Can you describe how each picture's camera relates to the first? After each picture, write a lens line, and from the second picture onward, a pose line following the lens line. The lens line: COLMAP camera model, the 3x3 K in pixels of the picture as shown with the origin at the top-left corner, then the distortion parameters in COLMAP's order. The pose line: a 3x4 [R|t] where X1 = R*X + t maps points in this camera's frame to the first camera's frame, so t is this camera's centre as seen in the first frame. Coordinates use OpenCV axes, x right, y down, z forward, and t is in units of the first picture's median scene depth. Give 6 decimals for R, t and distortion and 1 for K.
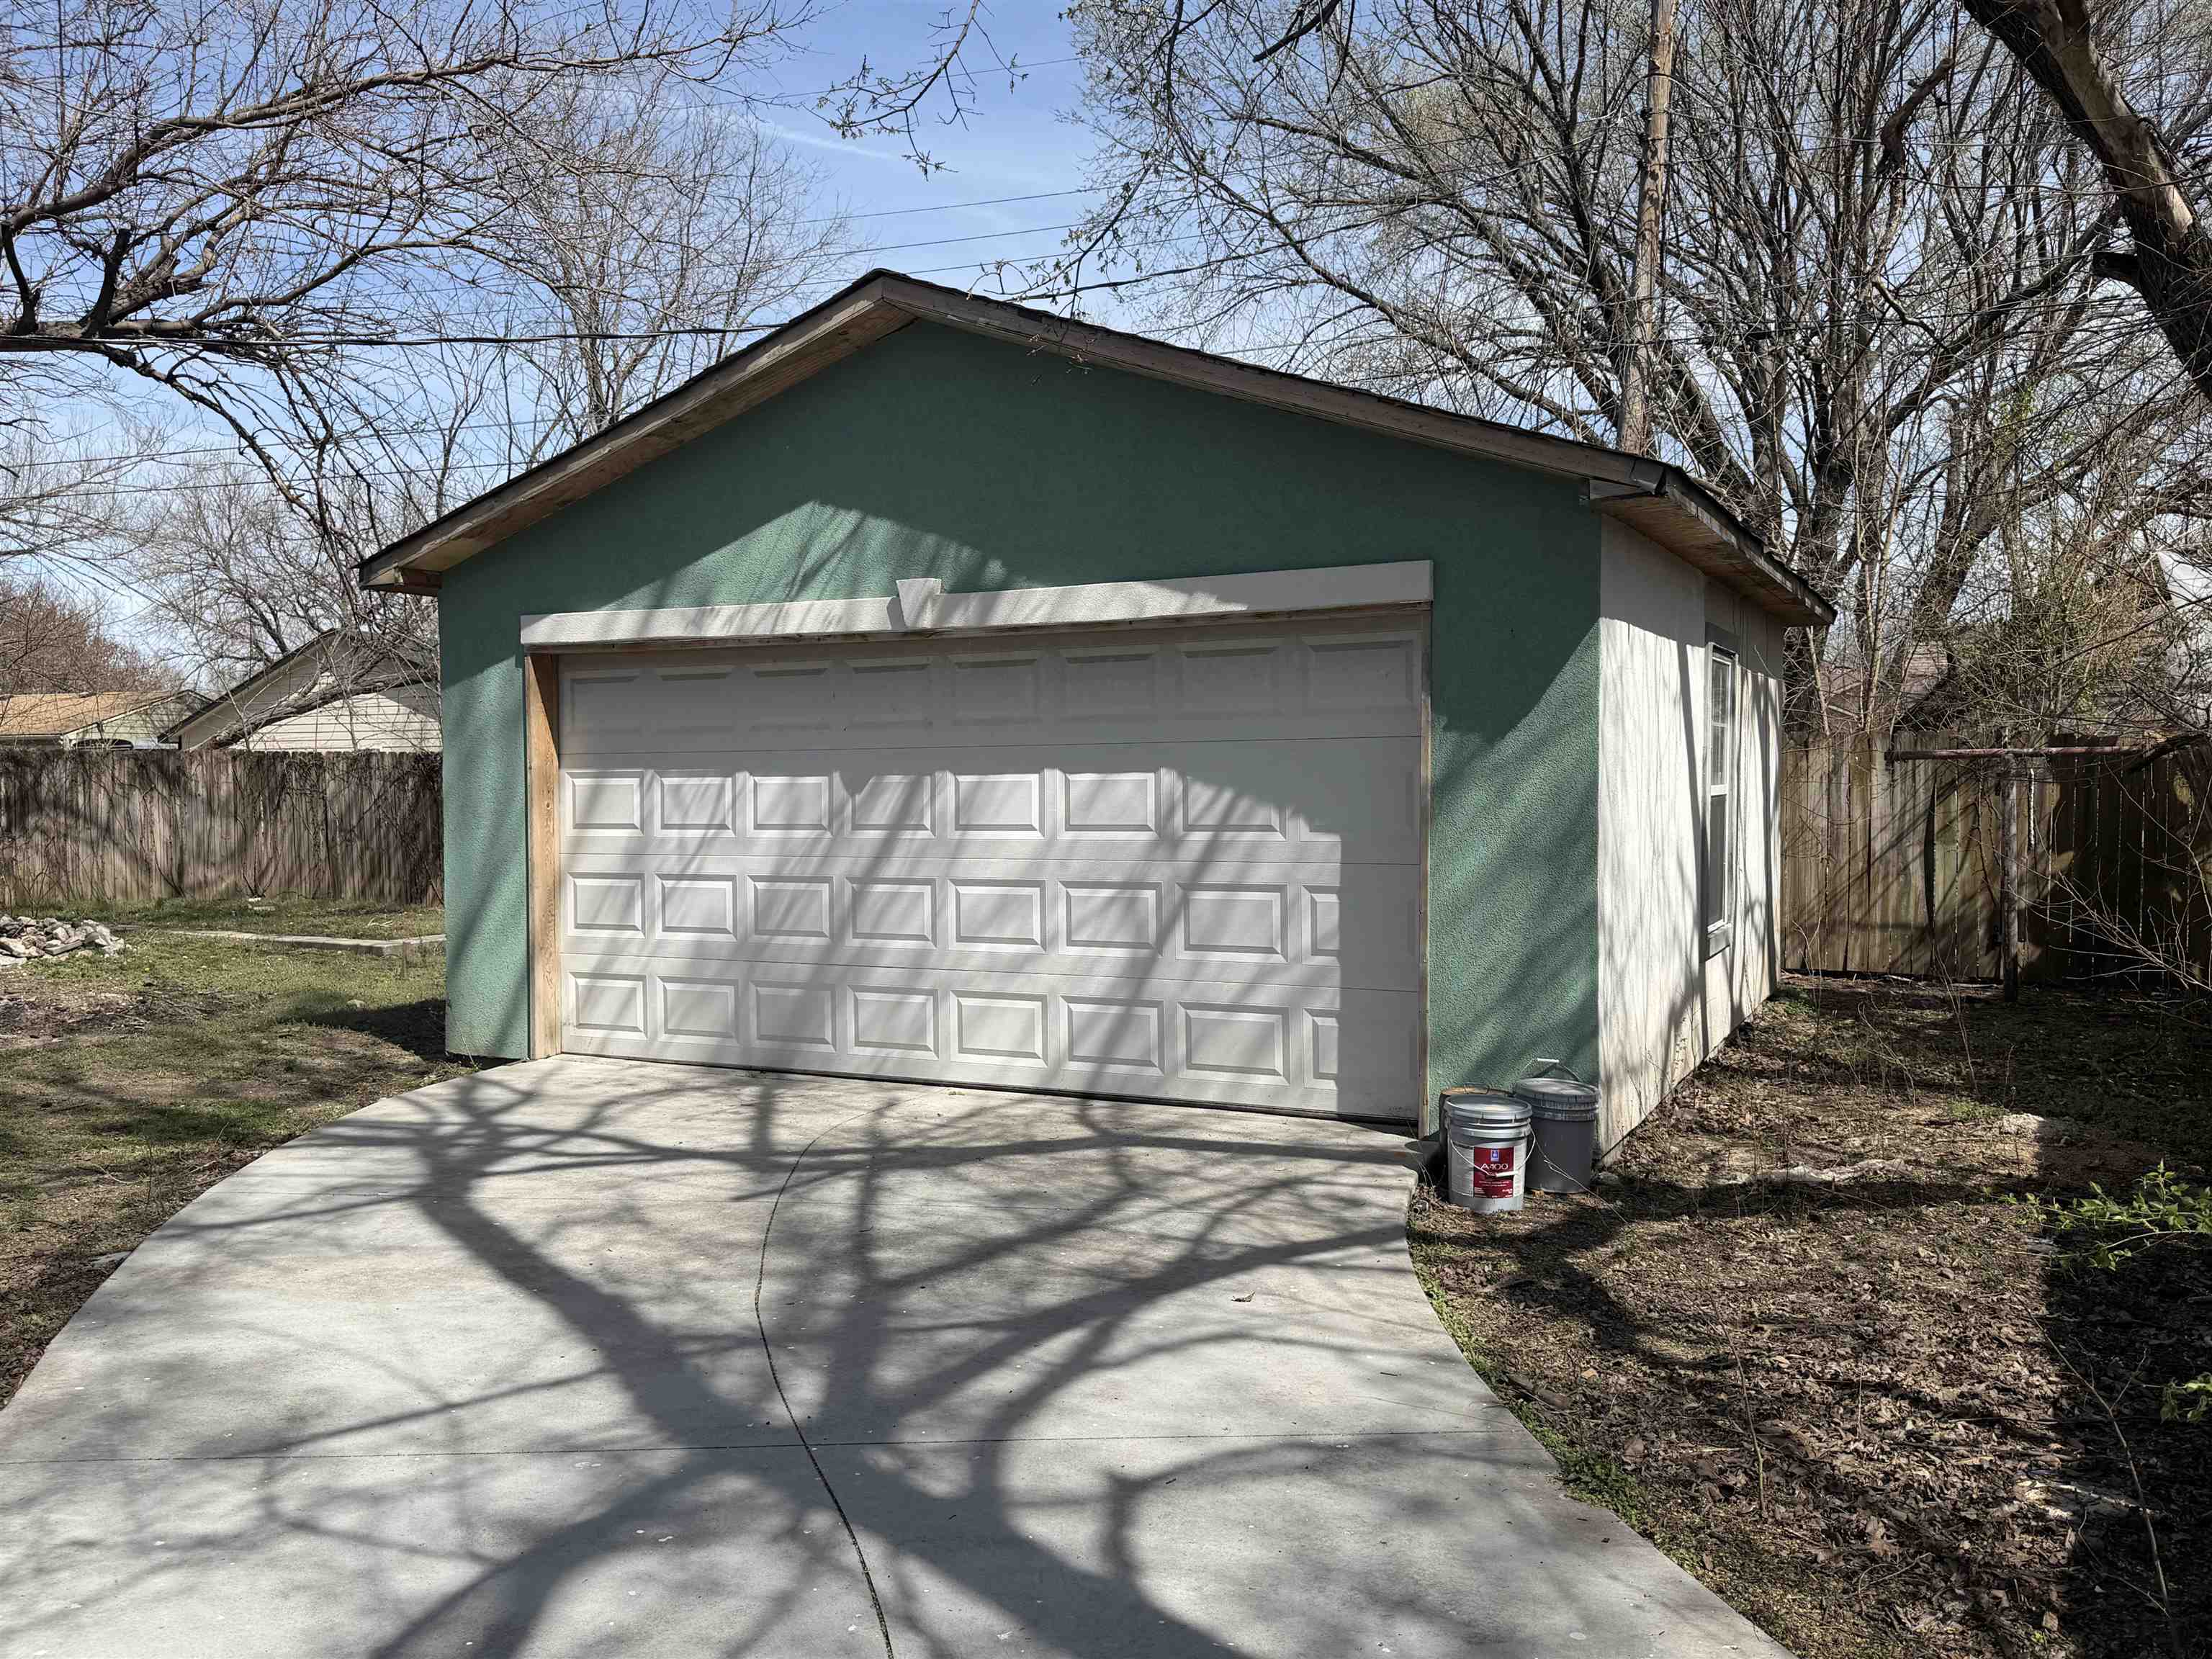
lens RADIAL K [[1736.3, 0, 1106.0], [0, 1736.3, 829.5], [0, 0, 1]] dist [-0.001965, -0.001200]
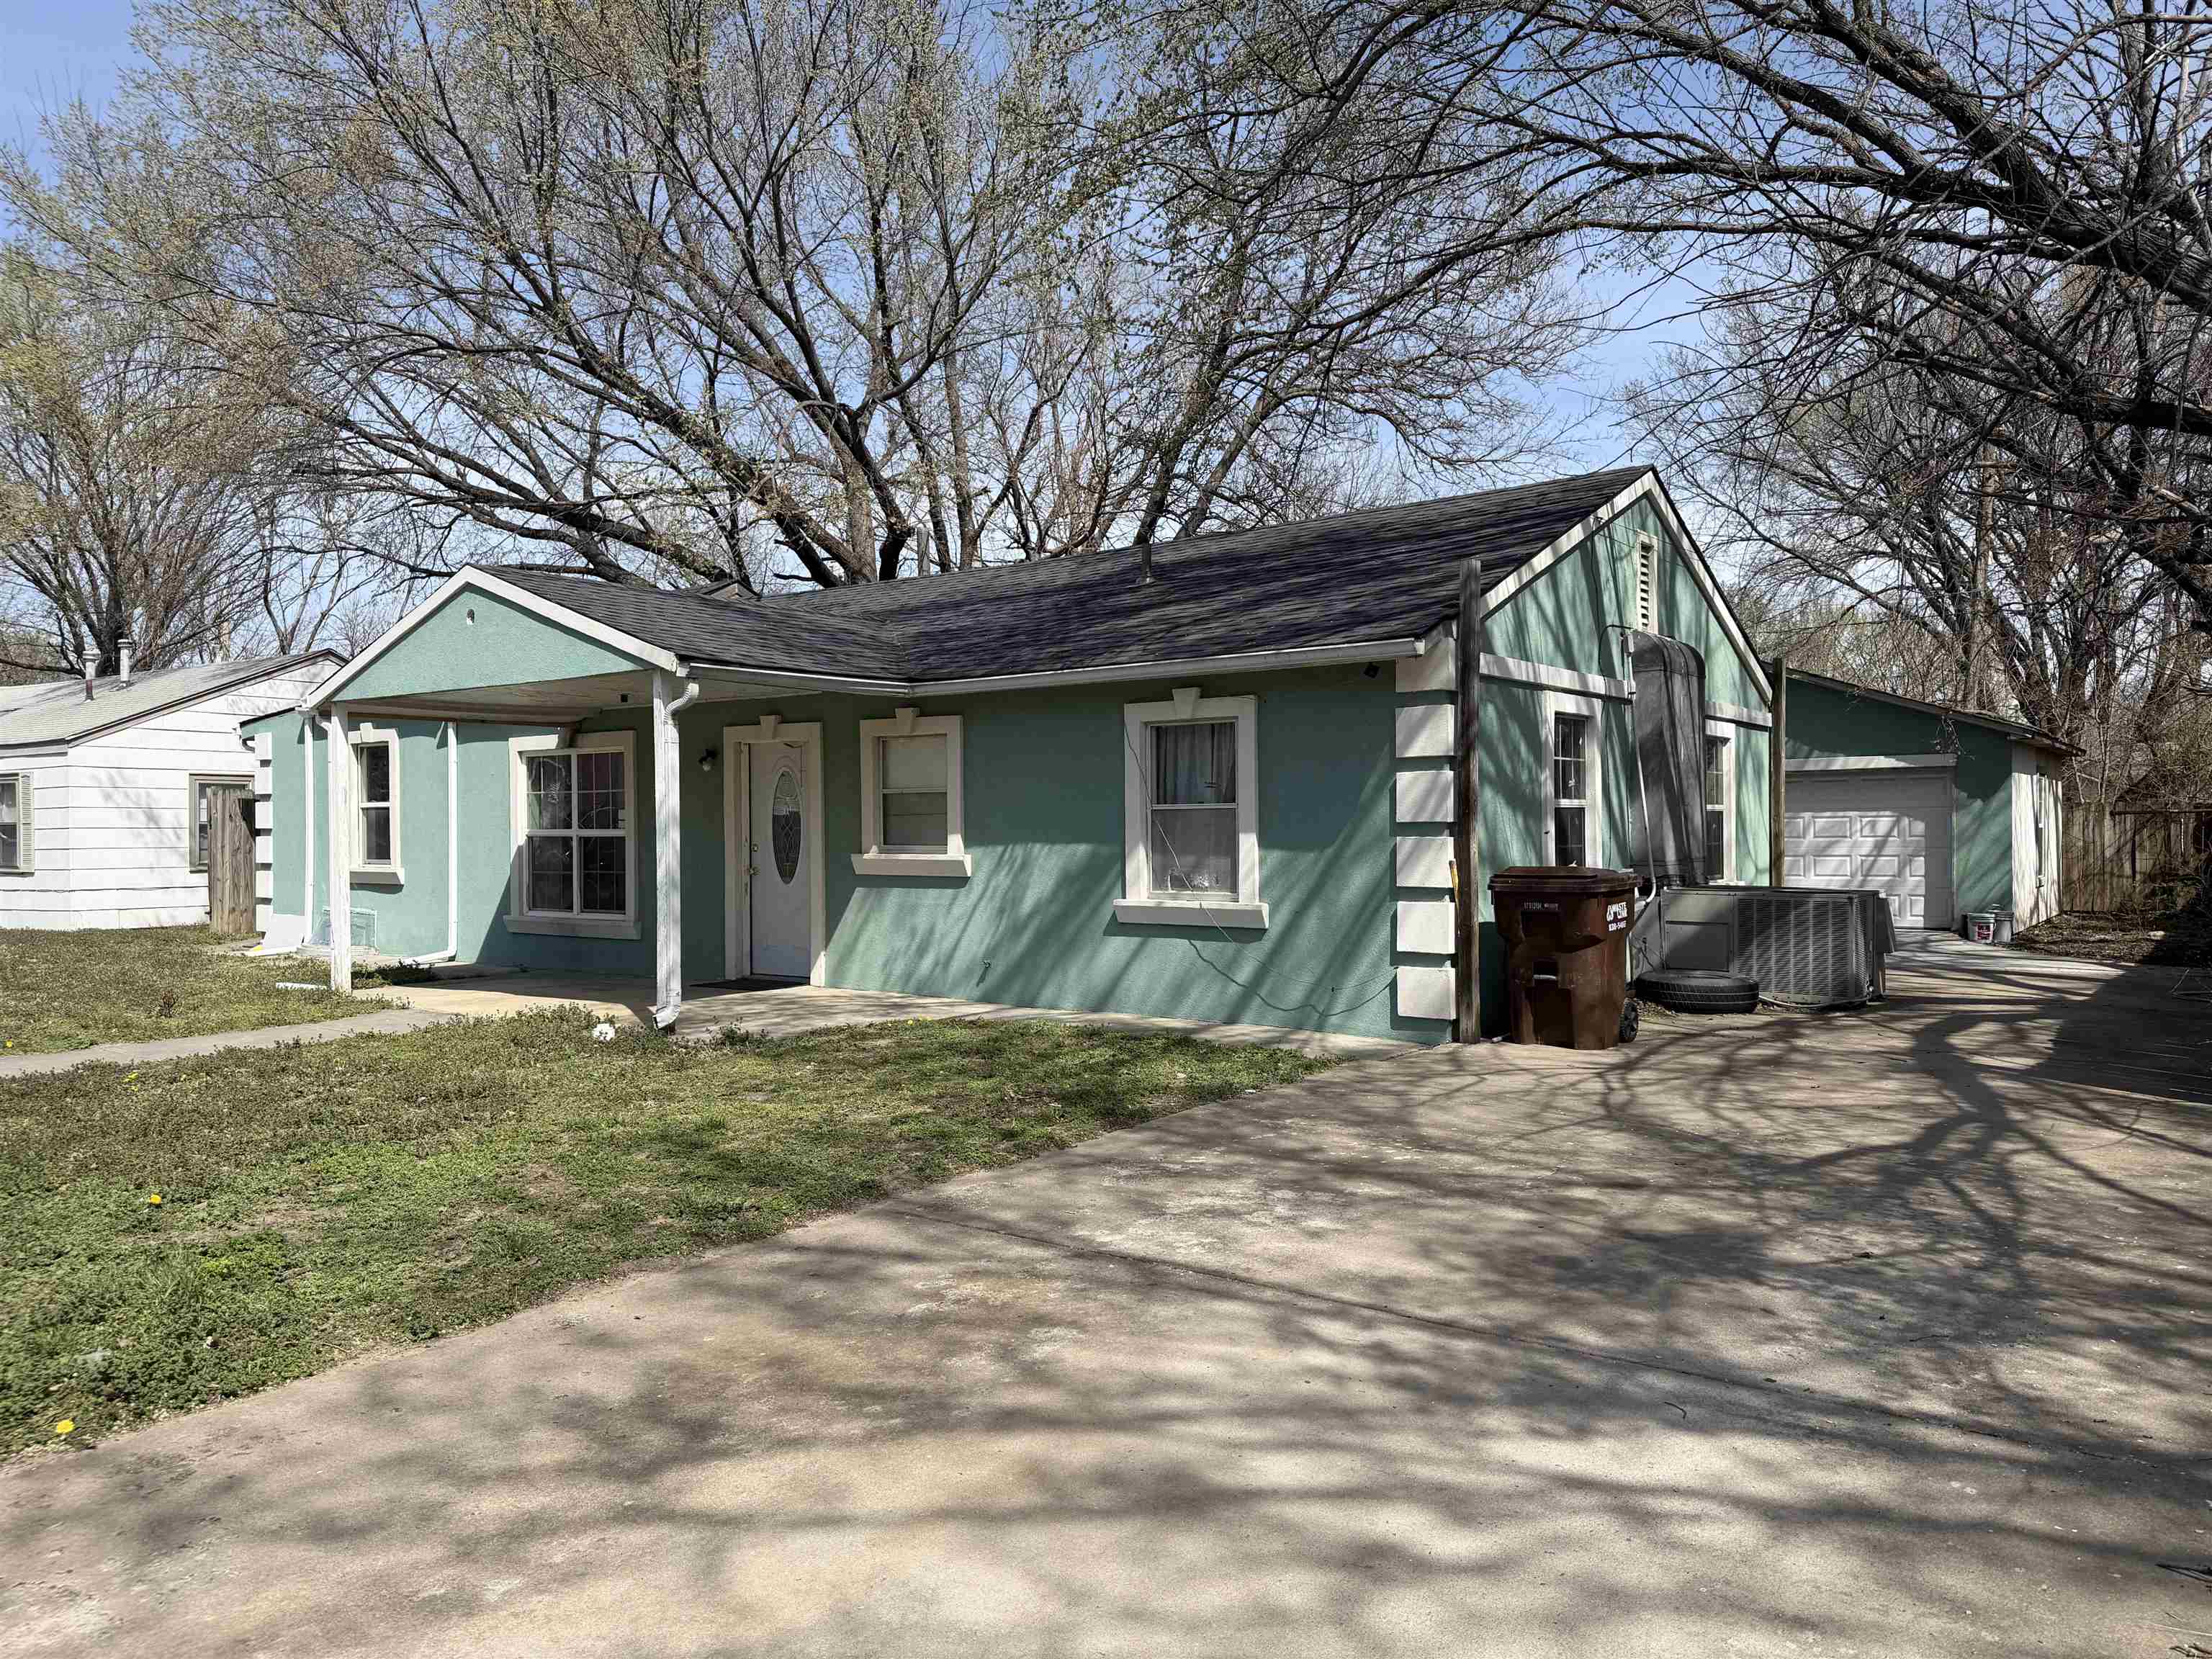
lens RADIAL K [[1560.4, 0, 1106.0], [0, 1560.4, 829.5], [0, 0, 1]] dist [-0.000537, 0.000241]
pose [[0.987122, 0.001365, -0.159966, -0.530251], [-0.006583, 0.999463, -0.032096, 0.053903], [0.159836, 0.032736, 0.986601, -1.242098]]
